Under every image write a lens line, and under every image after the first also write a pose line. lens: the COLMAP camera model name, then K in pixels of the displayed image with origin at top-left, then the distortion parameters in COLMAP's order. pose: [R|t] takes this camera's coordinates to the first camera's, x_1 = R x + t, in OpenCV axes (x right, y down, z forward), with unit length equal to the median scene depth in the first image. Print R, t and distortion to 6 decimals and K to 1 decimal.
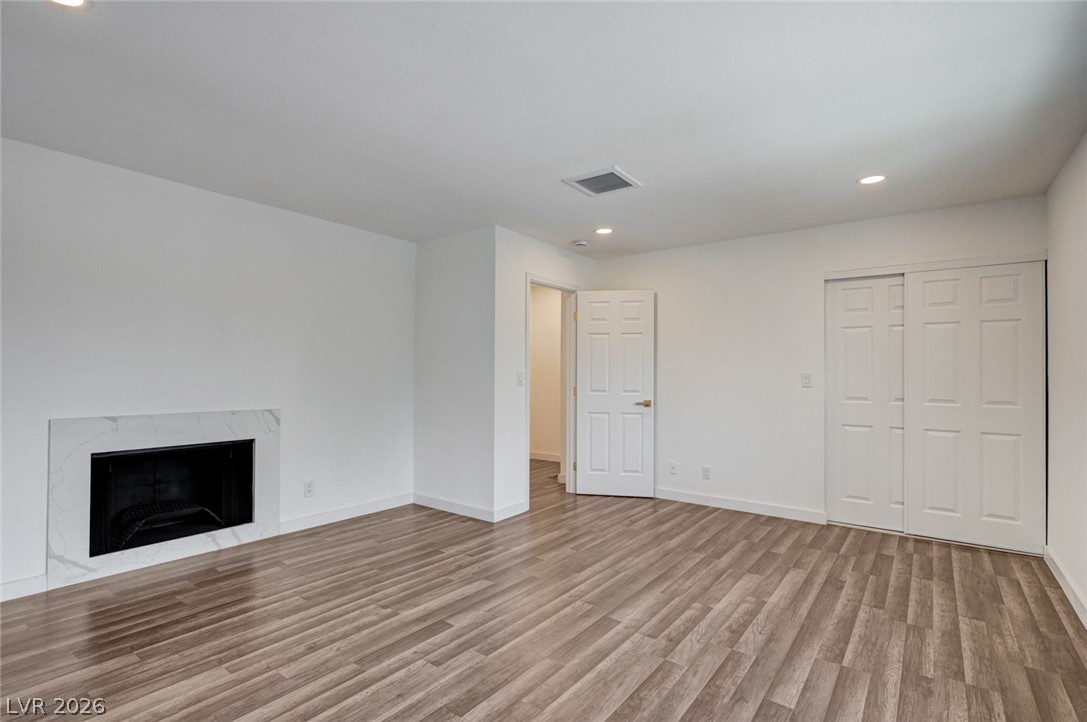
lens RADIAL K [[517.3, 0, 537.5], [0, 517.3, 369.5], [0, 0, 1]] dist [-0.002382, -0.000269]
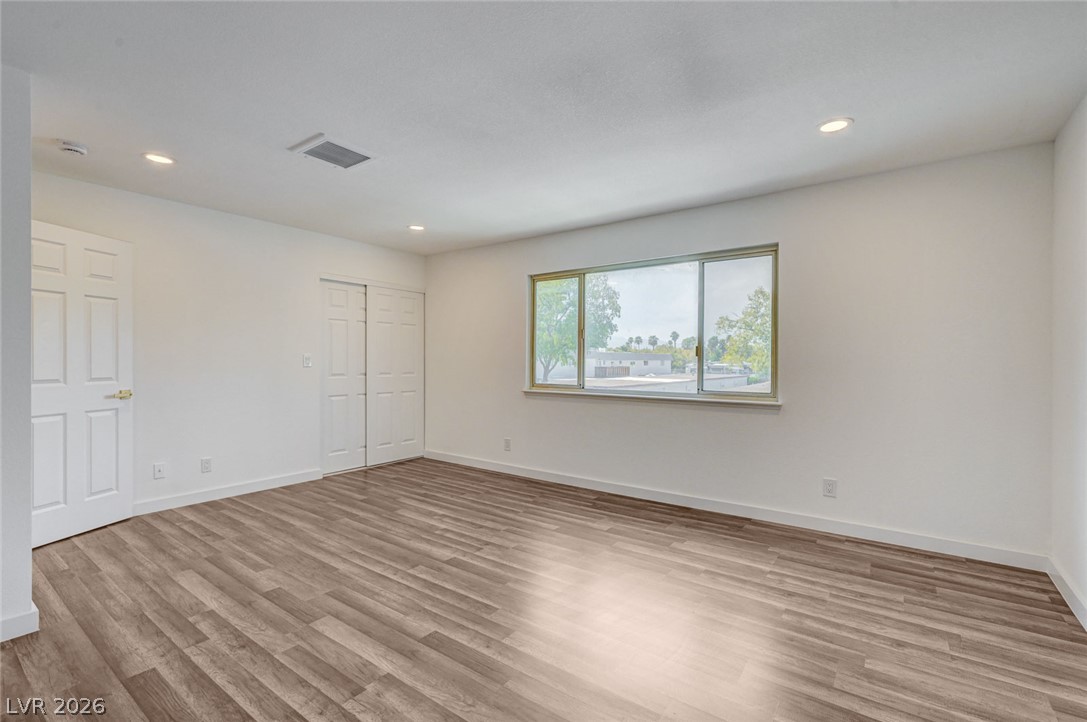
lens RADIAL K [[492.1, 0, 547.5], [0, 492.1, 354.3], [0, 0, 1]] dist [0.000764, 0.000278]
pose [[-0.019288, 0.003964, 0.999806, -0.855548], [-0.011439, 0.999926, -0.004185, 0.006329], [-0.999749, -0.011517, -0.019241, 0.678770]]
